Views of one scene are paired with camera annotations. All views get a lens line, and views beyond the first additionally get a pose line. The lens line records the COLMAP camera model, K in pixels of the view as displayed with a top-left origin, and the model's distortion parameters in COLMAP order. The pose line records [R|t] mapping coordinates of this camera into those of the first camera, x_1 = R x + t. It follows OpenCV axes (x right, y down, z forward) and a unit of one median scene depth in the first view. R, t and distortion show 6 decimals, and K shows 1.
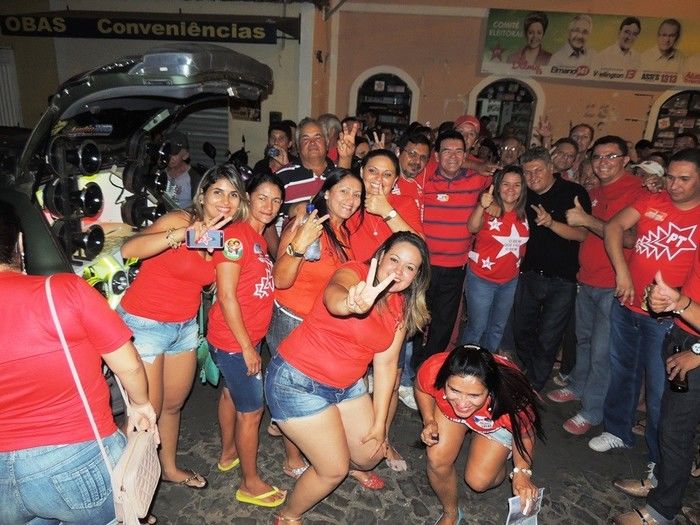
lens RADIAL K [[500.8, 0, 351.5], [0, 500.8, 262.2], [0, 0, 1]] dist [-0.026749, 0.010384]
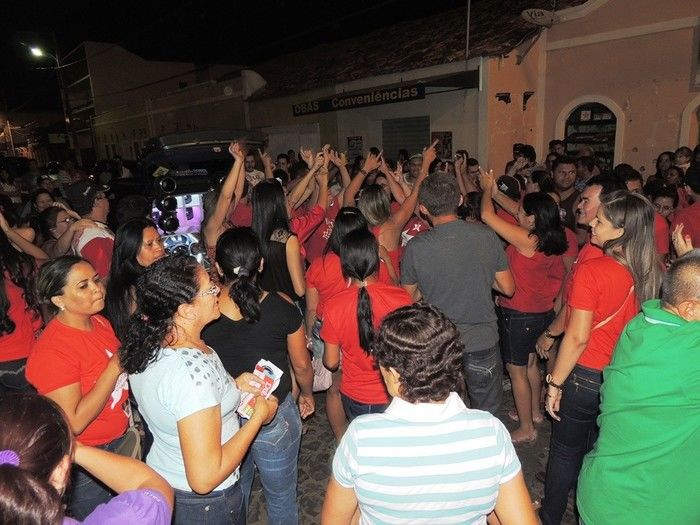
lens RADIAL K [[500.8, 0, 352.9], [0, 500.8, 263.3], [0, 0, 1]] dist [-0.026749, 0.010384]
pose [[0.729897, 0.073752, -0.679566, 0.606349], [-0.125903, 0.991658, -0.027605, 0.036056], [0.671862, 0.105709, 0.733094, -0.010319]]
